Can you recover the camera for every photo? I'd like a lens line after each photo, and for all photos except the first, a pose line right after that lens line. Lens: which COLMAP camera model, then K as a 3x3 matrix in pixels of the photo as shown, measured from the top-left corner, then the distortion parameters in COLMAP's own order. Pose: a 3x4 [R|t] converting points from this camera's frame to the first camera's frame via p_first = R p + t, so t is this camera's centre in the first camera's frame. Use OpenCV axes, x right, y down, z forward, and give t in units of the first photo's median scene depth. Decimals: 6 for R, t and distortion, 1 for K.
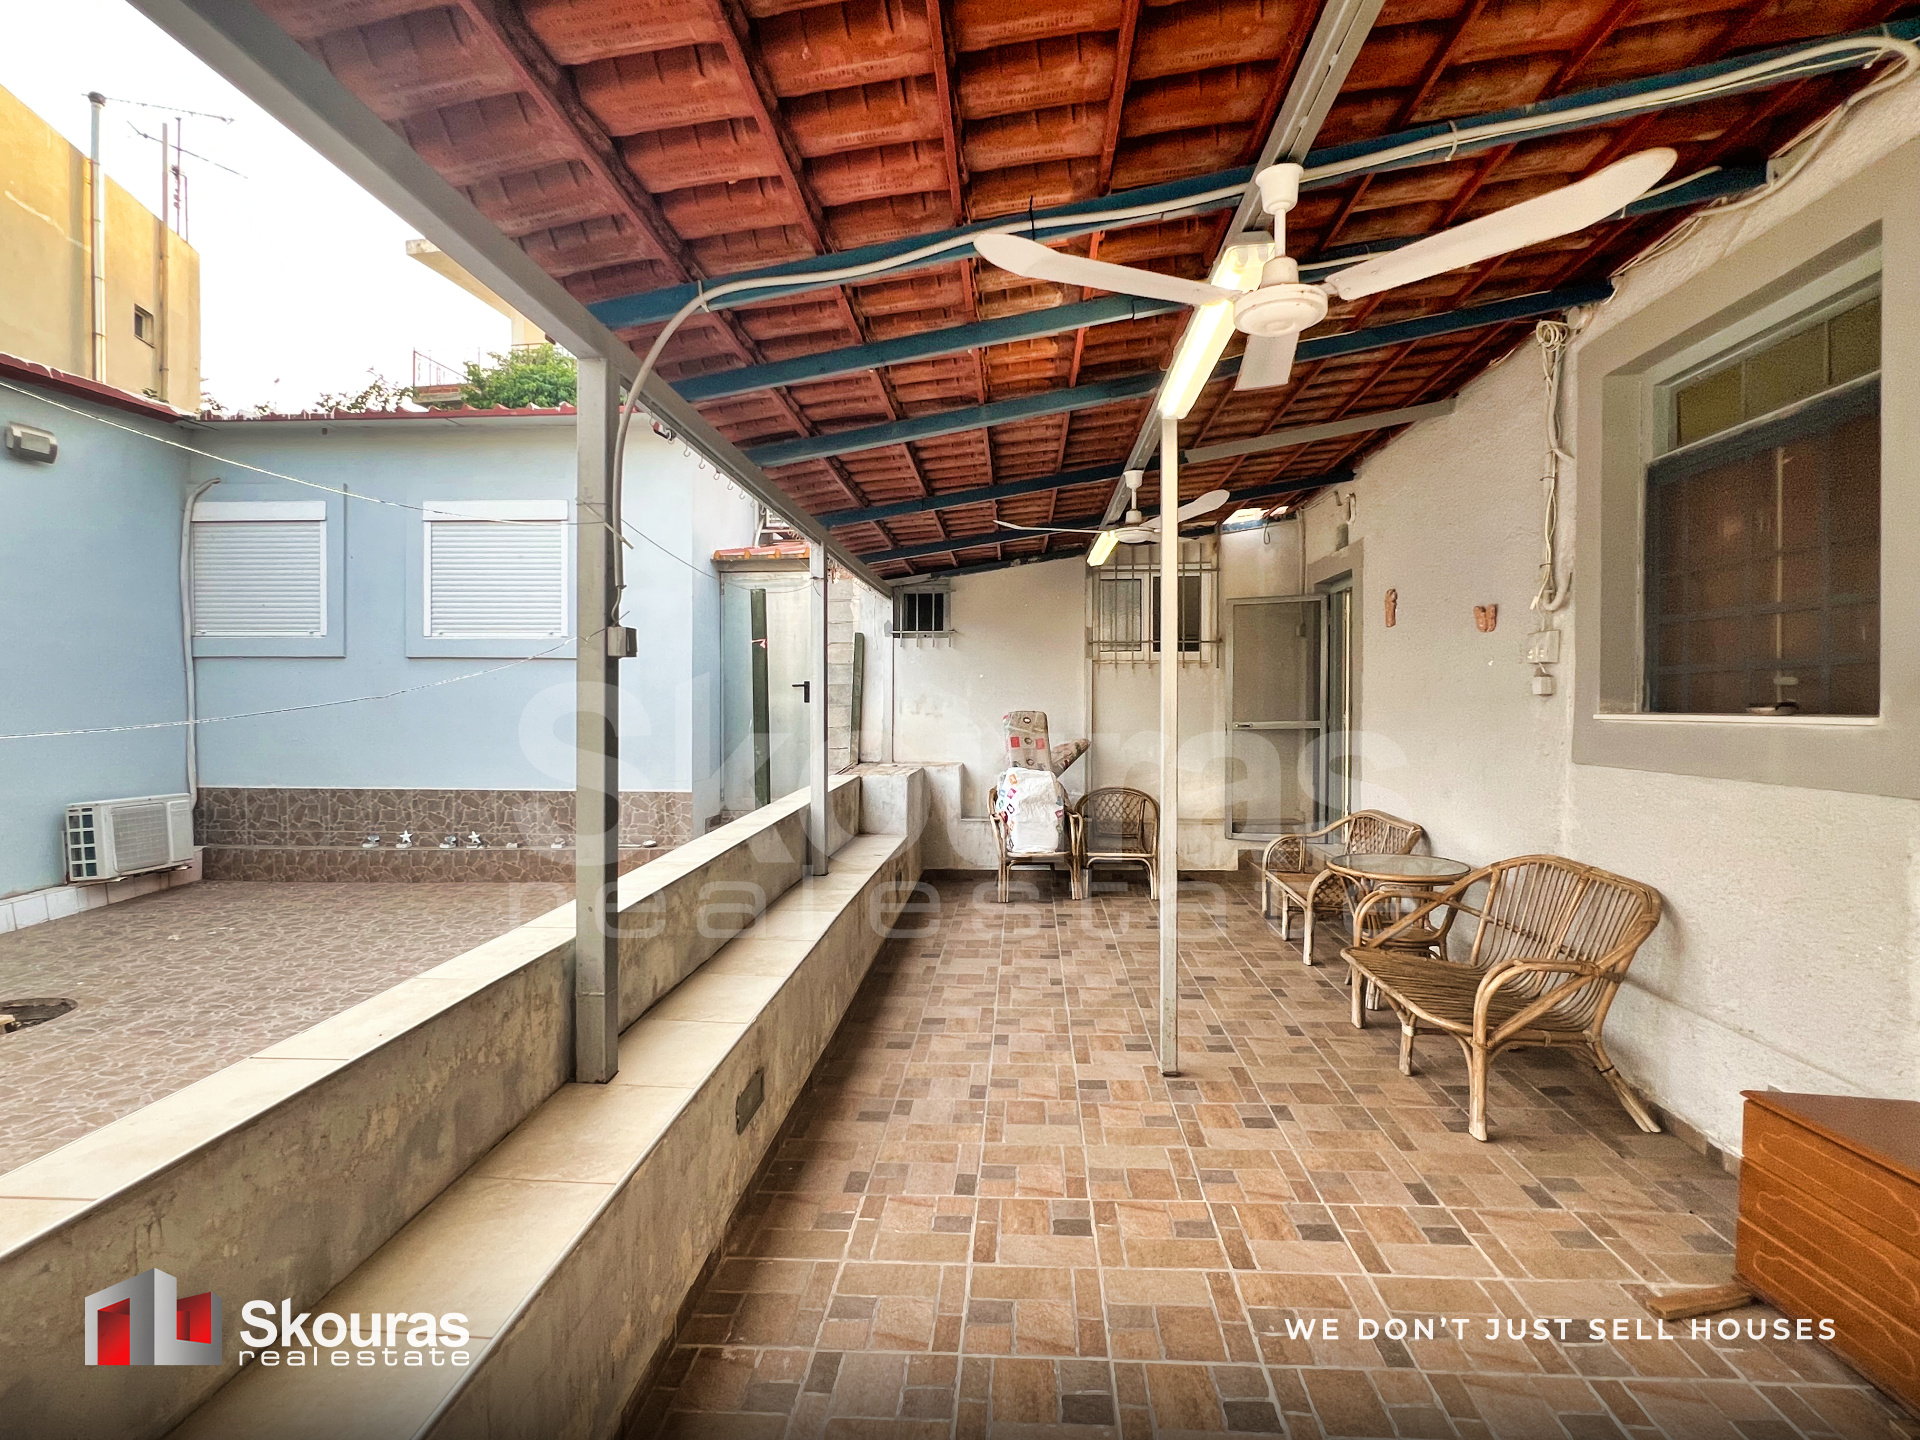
lens RADIAL K [[944.5, 0, 957.4], [0, 944.5, 716.1], [0, 0, 1]] dist [-0.002662, 0.001080]
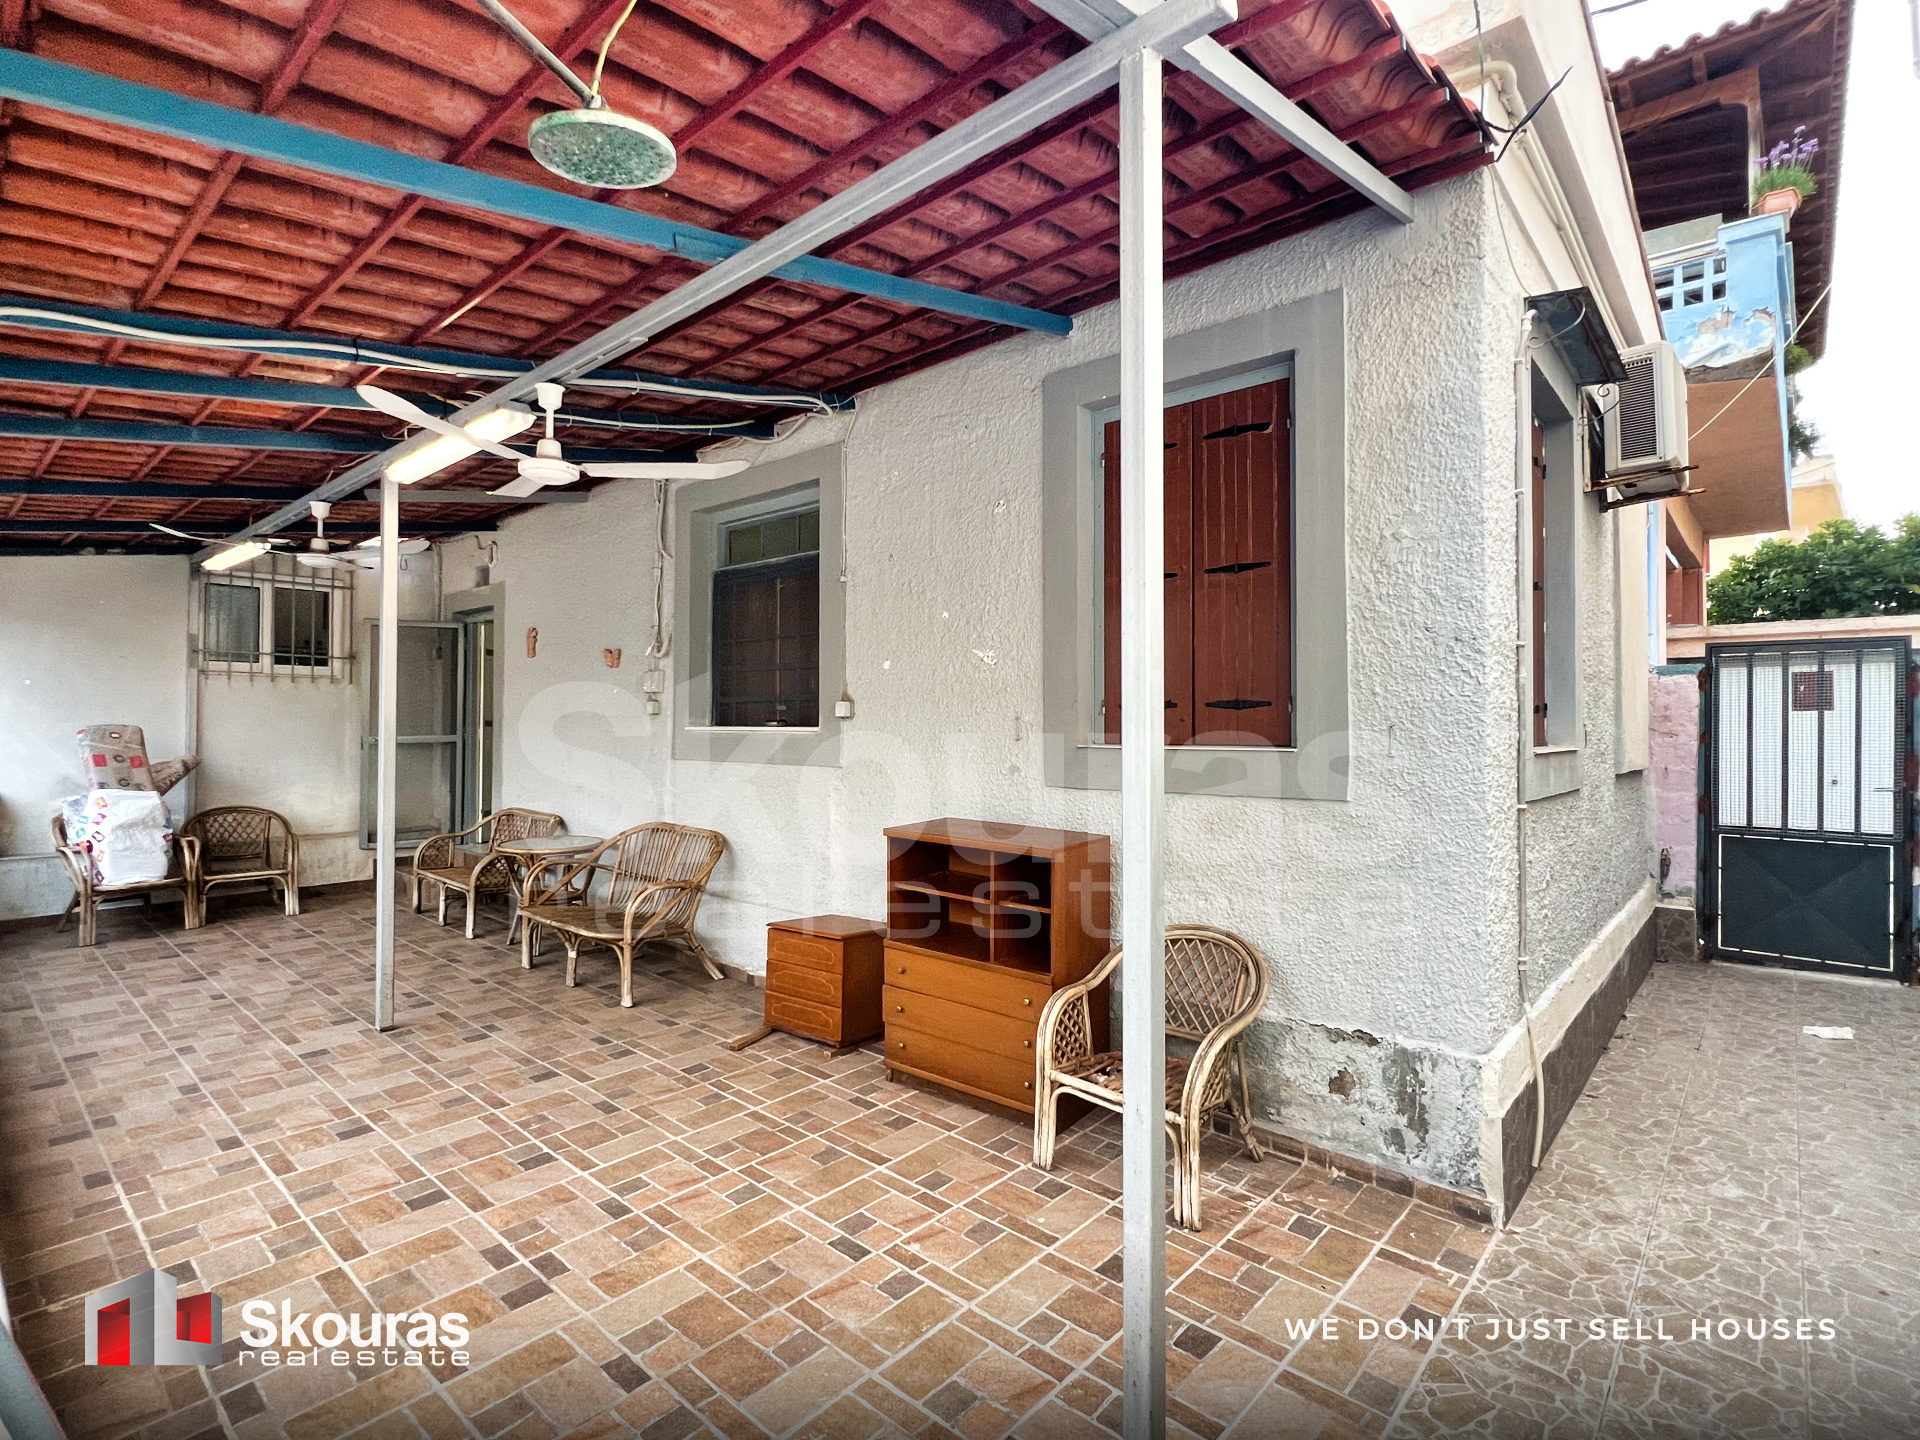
lens RADIAL K [[944.5, 0, 953.3], [0, 944.5, 721.3], [0, 0, 1]] dist [-0.002662, 0.001080]
pose [[0.607896, 0.009637, 0.793958, -0.282559], [0.002403, 0.999899, -0.013976, 0.010771], [-0.794013, 0.010404, 0.607811, -0.285371]]
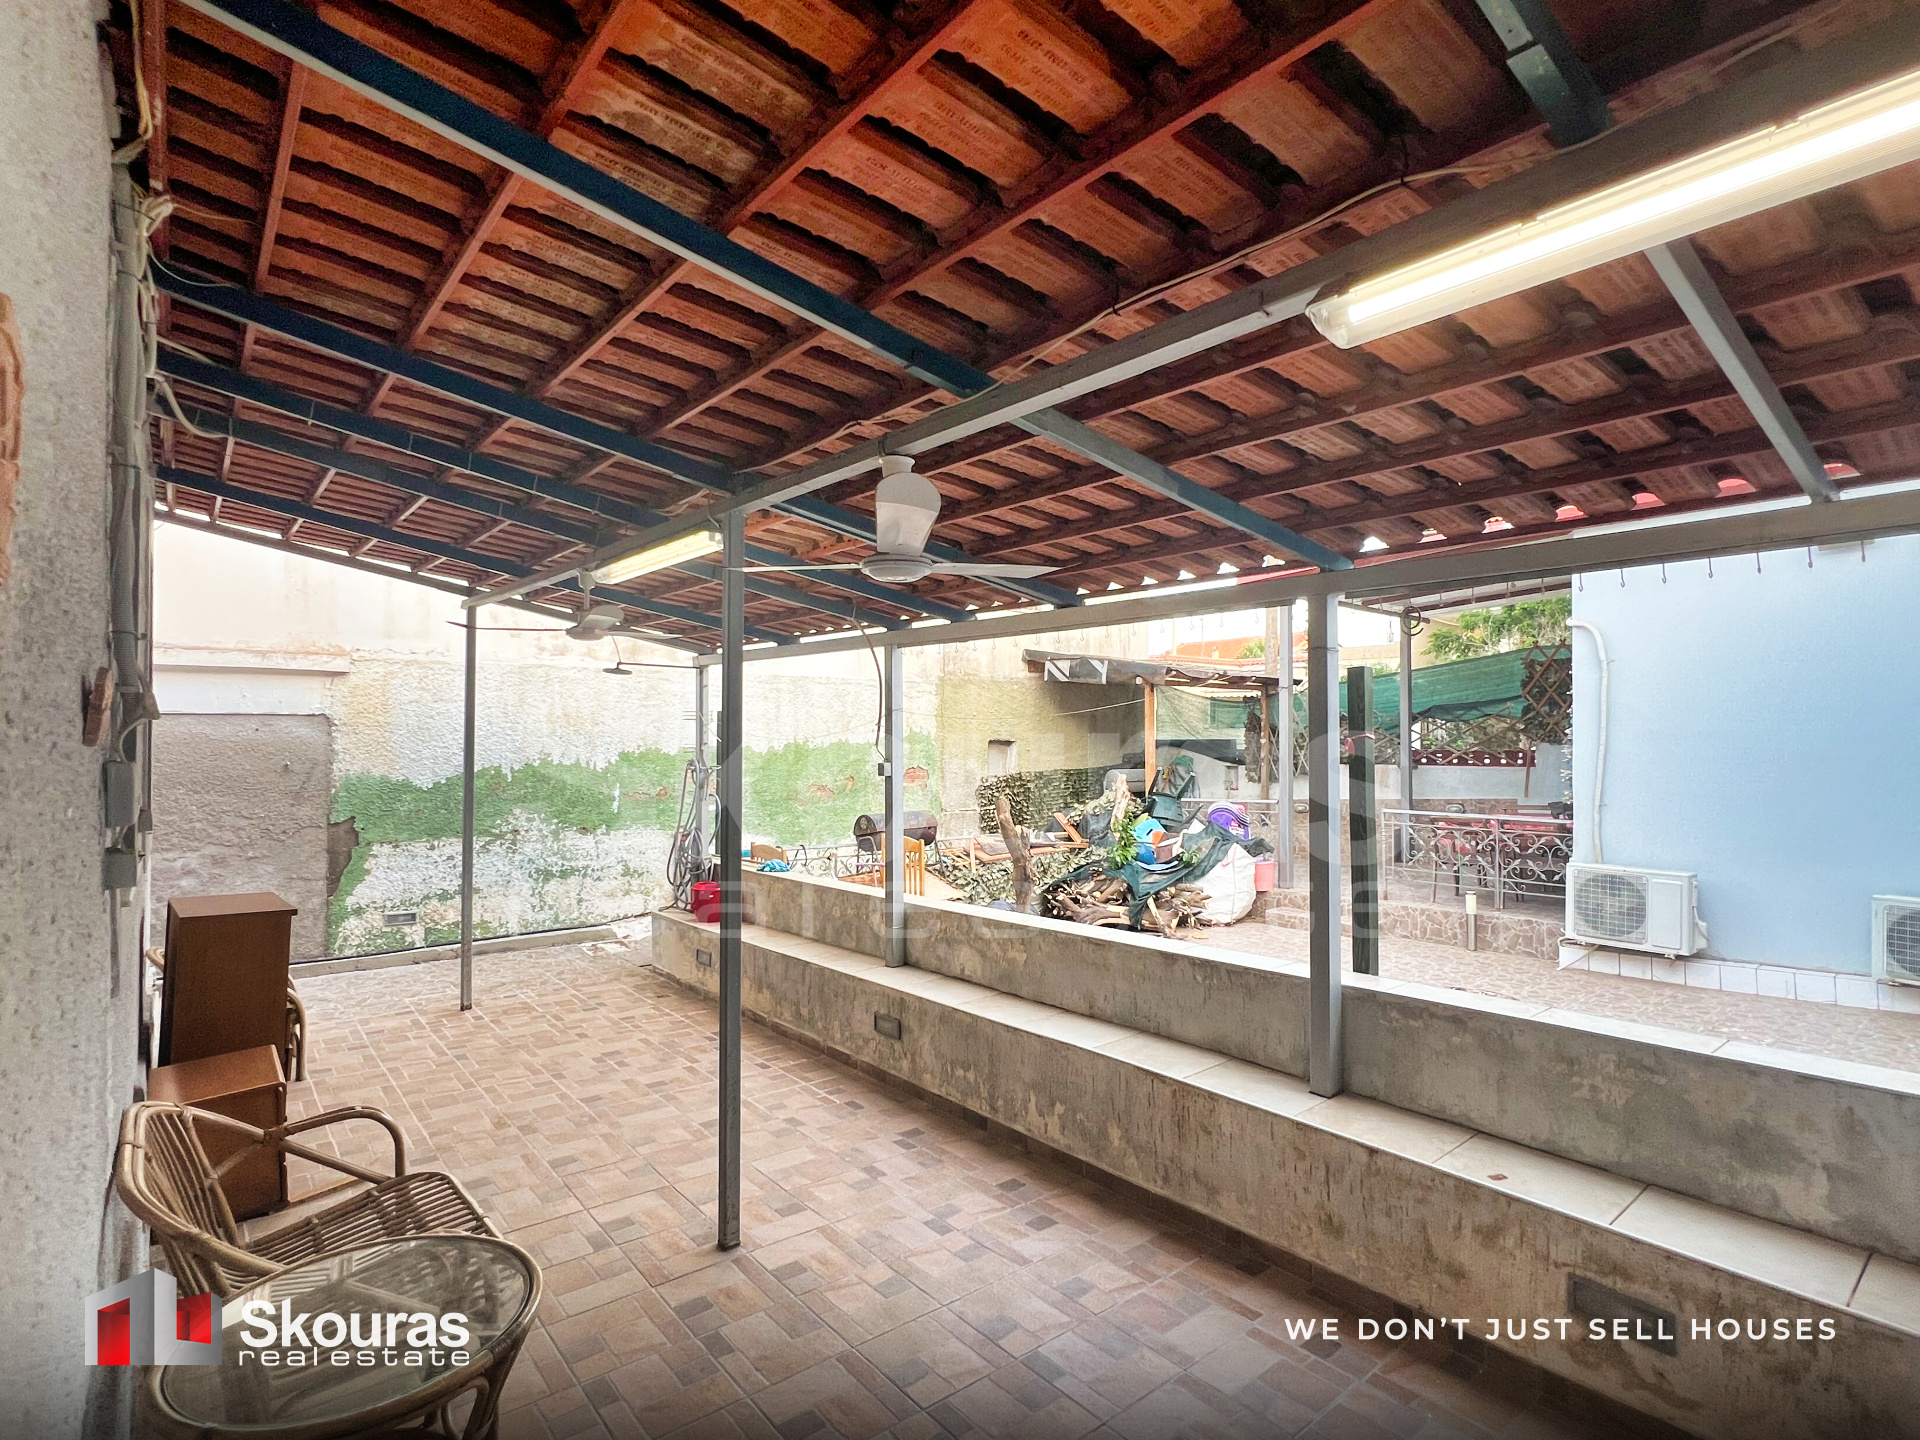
lens RADIAL K [[944.5, 0, 953.3], [0, 944.5, 715.1], [0, 0, 1]] dist [-0.002662, 0.001080]
pose [[-0.729654, -0.012044, -0.683710, 0.686472], [-0.006924, 0.999924, -0.010225, -0.120725], [0.683781, -0.002726, -0.729682, 1.795938]]
